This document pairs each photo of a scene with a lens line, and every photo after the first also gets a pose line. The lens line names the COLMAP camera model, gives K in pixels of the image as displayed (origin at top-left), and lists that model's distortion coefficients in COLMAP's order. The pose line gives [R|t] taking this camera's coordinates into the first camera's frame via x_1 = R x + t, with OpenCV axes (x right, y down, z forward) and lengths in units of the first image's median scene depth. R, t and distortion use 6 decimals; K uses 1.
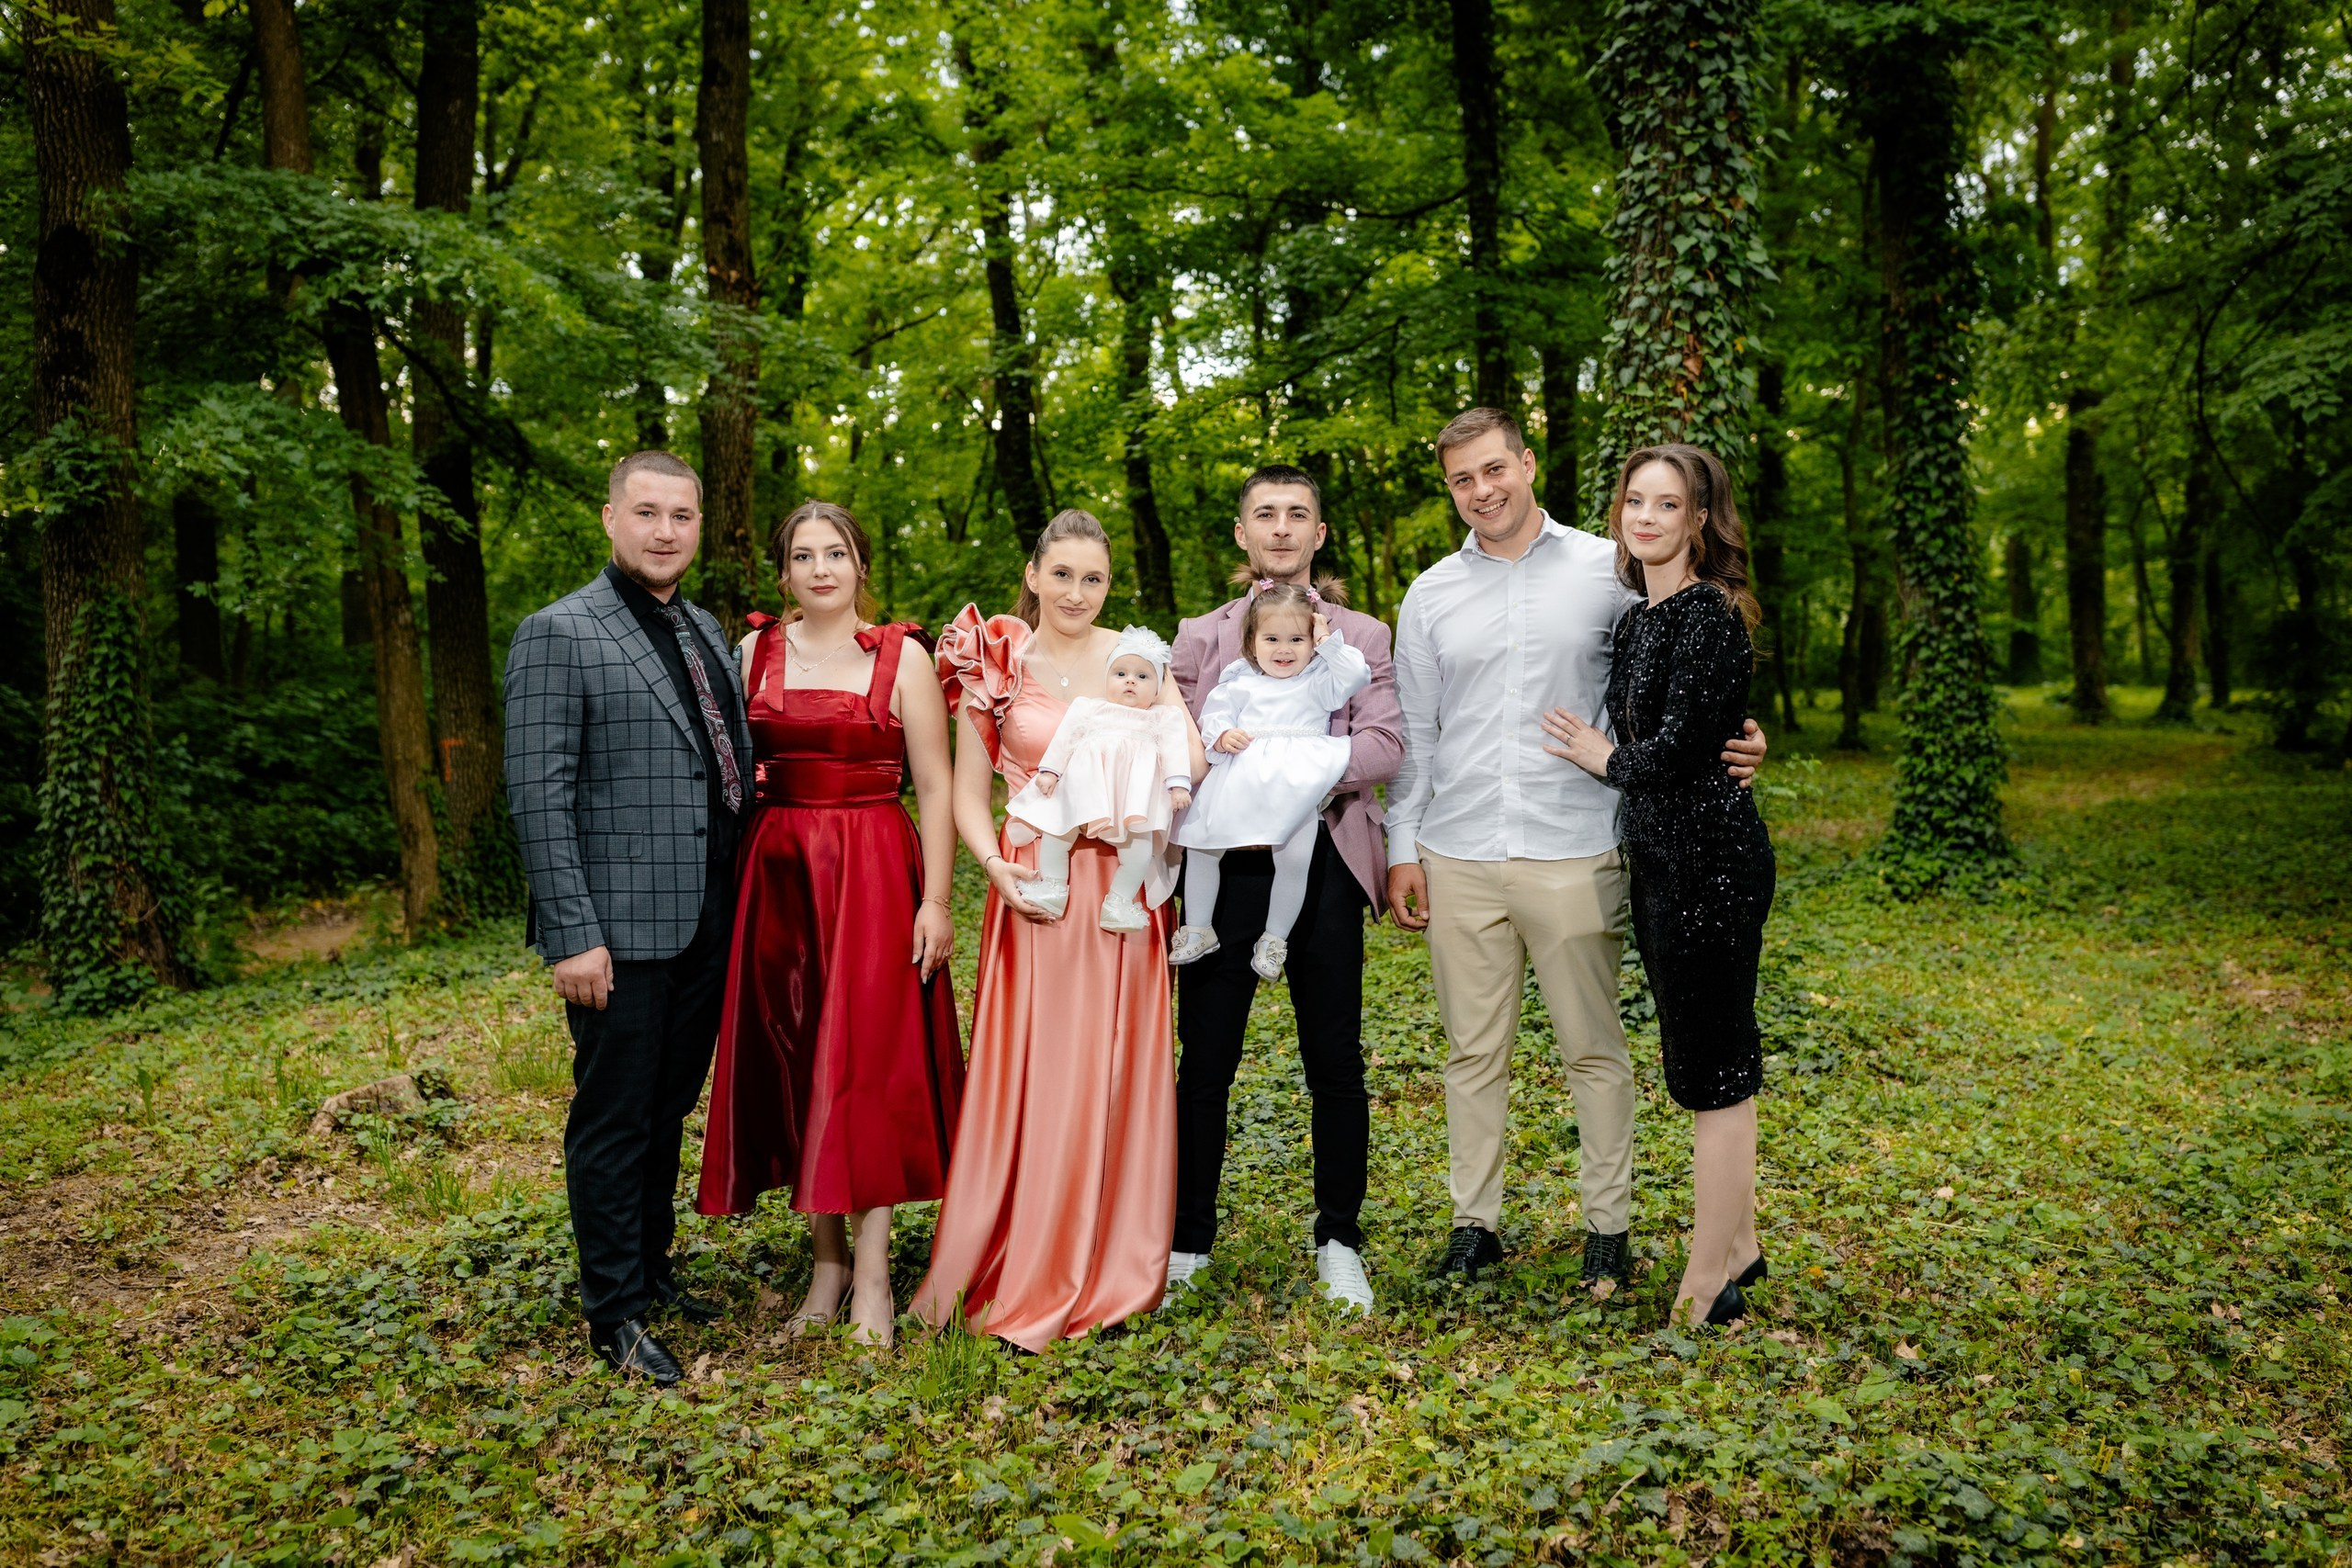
lens RADIAL K [[2226.5, 0, 1178.0], [0, 2226.5, 786.4], [0, 0, 1]] dist [0.007484, -0.008780]
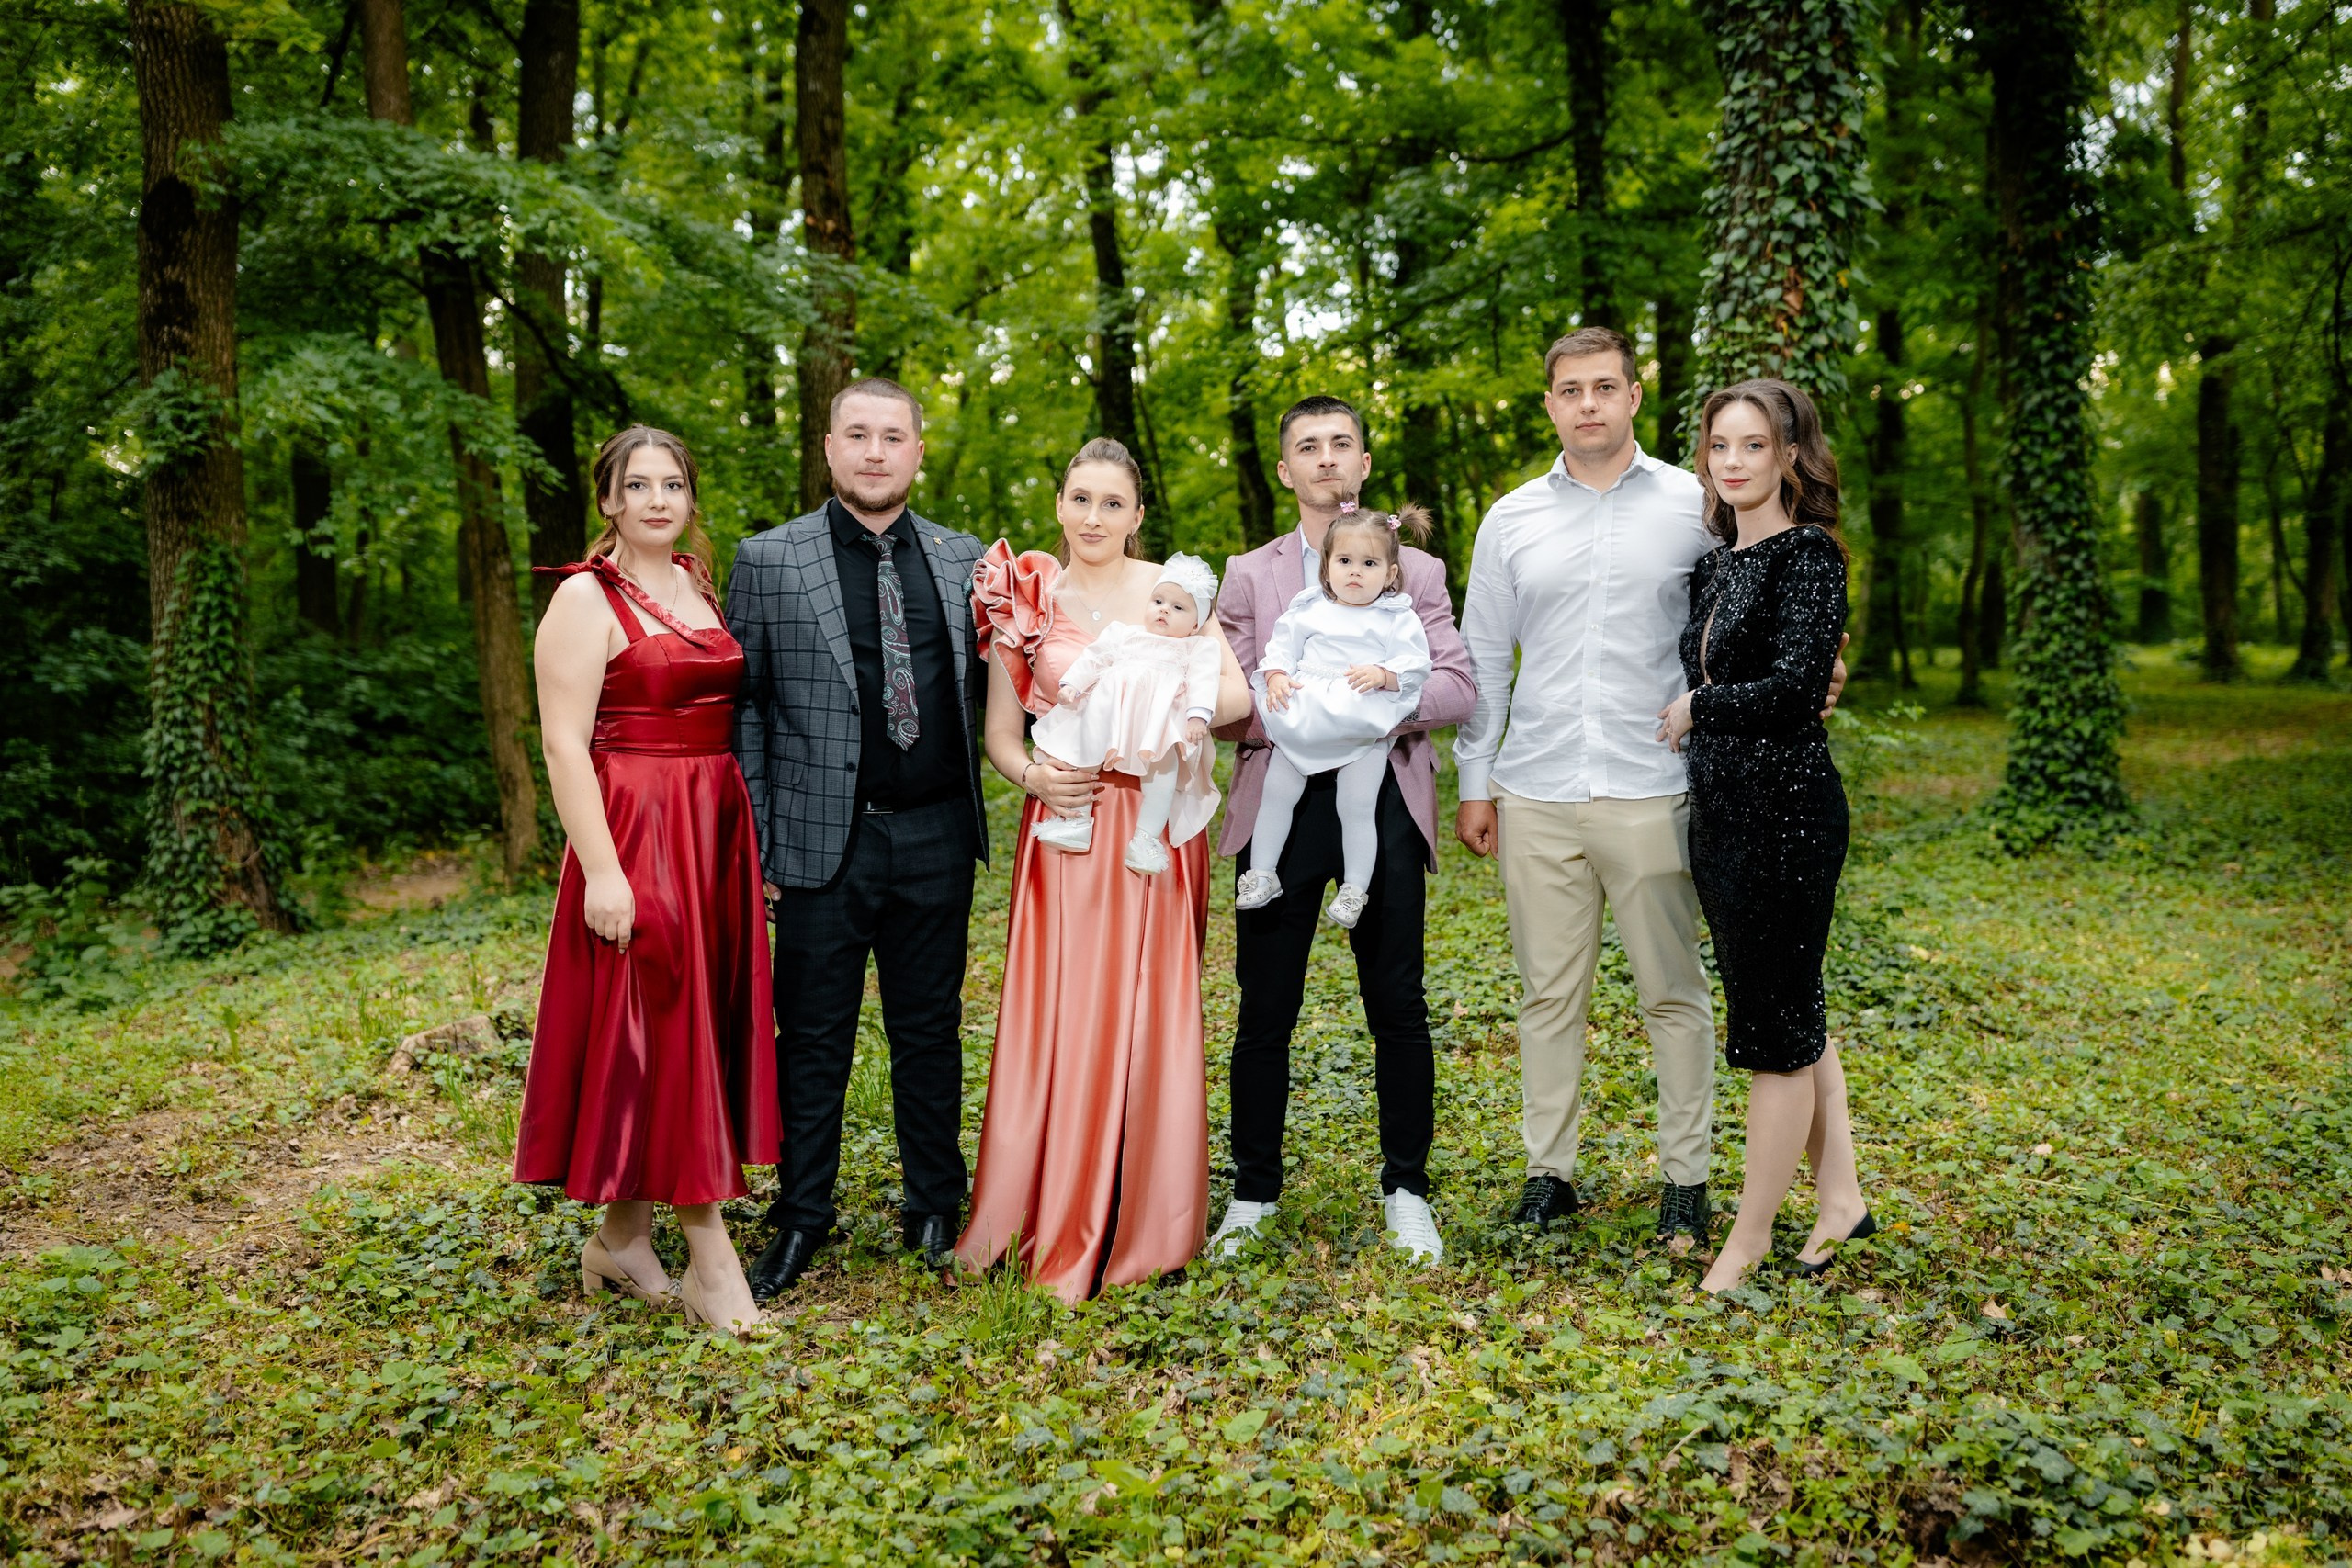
lens RADIAL K [[2227.0, 0, 1176.0], [0, 2227.0, 784.0], [0, 0, 1]] dist [0.007155, -0.008775]
pose [[0.998711, 0.004038, -0.050600, 0.013108], [-0.003189, 0.999853, 0.016853, 0.006693], [0.050661, -0.016670, 0.998577, 0.014666]]
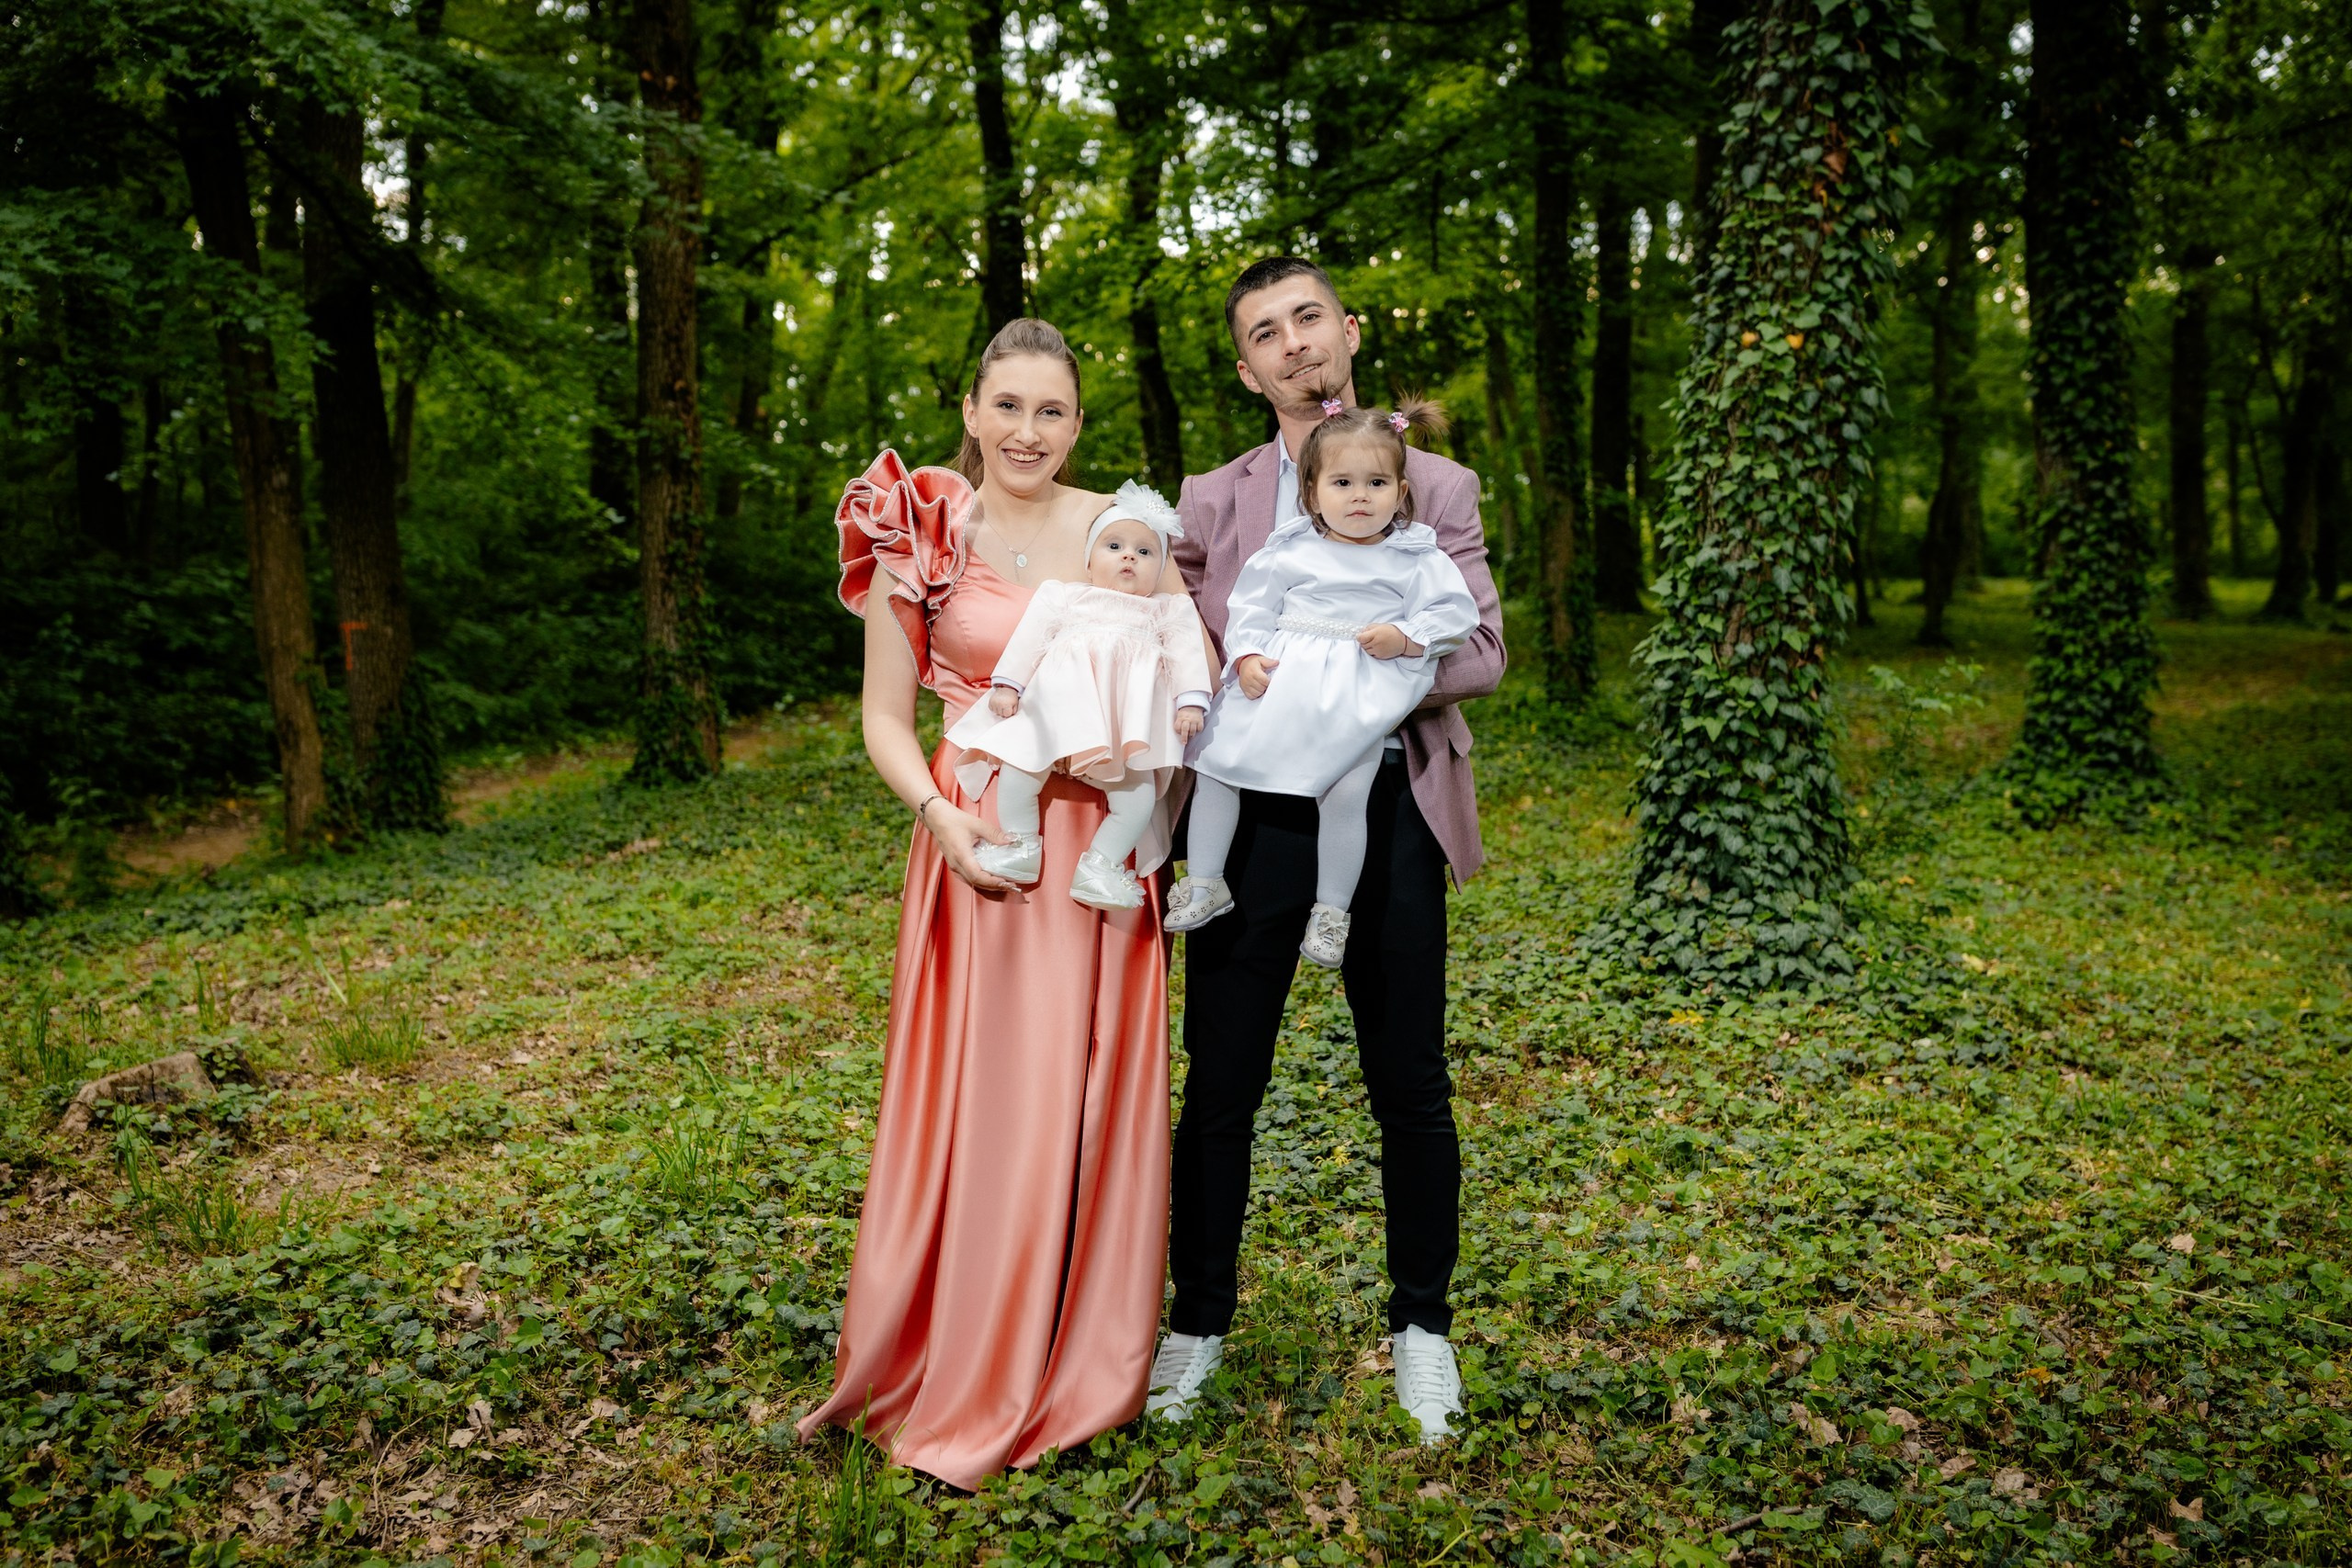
lens RADIAL K [[2348.2, 0, 1178.0], [0, 2348.2, 830.0], [0, 0, 1]] dist [0.006636, -0.006240]
pose [[0.999955, 0.008666, -0.003899, 0.003708], [-0.008394, 0.997851, 0.064977, -0.005159], [0.004453, -0.064941, 0.997879, 0.159686]]
